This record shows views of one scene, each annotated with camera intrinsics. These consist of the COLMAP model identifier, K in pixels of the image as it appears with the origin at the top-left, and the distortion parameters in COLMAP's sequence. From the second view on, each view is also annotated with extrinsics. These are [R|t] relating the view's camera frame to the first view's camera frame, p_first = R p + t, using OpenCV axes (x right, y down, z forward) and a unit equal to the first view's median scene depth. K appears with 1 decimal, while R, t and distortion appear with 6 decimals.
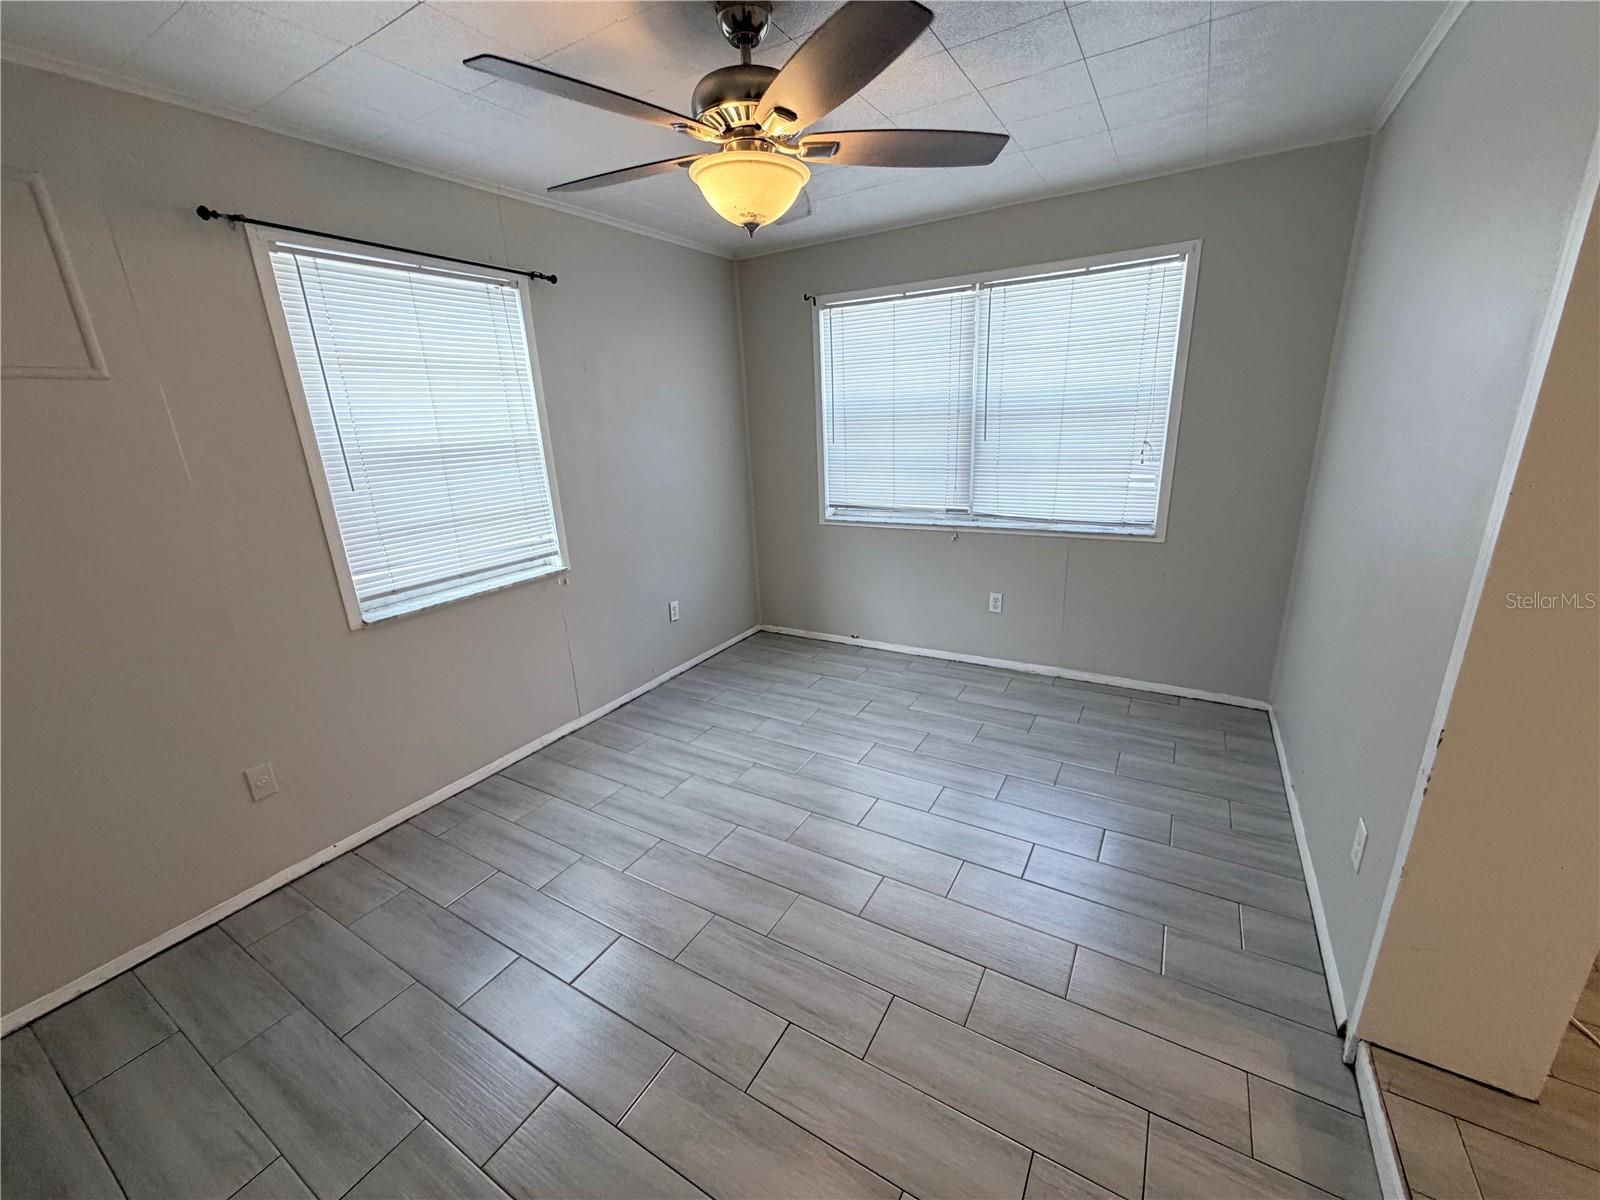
lens RADIAL K [[641.8, 0, 804.9], [0, 641.8, 594.2], [0, 0, 1]] dist [-0.001773, 0.000658]
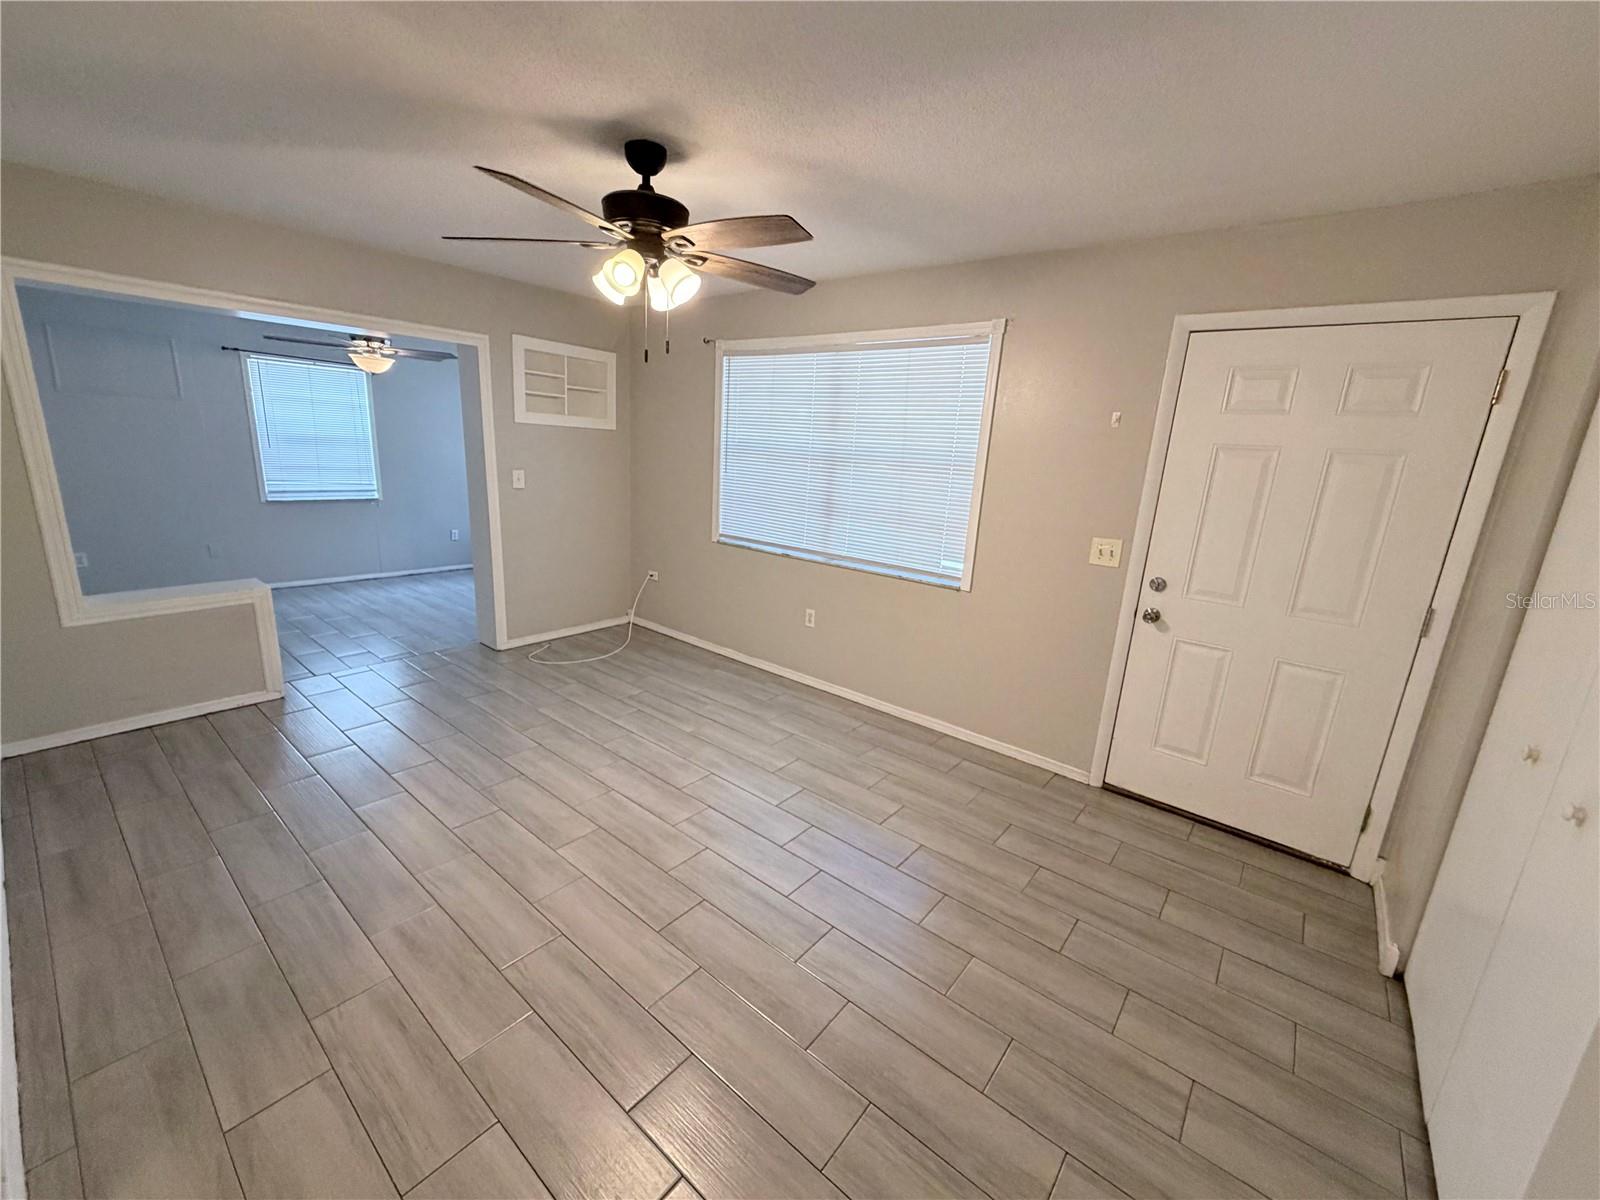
lens RADIAL K [[641.8, 0, 791.6], [0, 641.8, 601.8], [0, 0, 1]] dist [-0.001773, 0.000658]
pose [[0.981941, 0.135040, -0.132497, 1.611698], [-0.138931, 0.990089, -0.020532, 0.188054], [0.128411, 0.038570, 0.990971, -1.139250]]
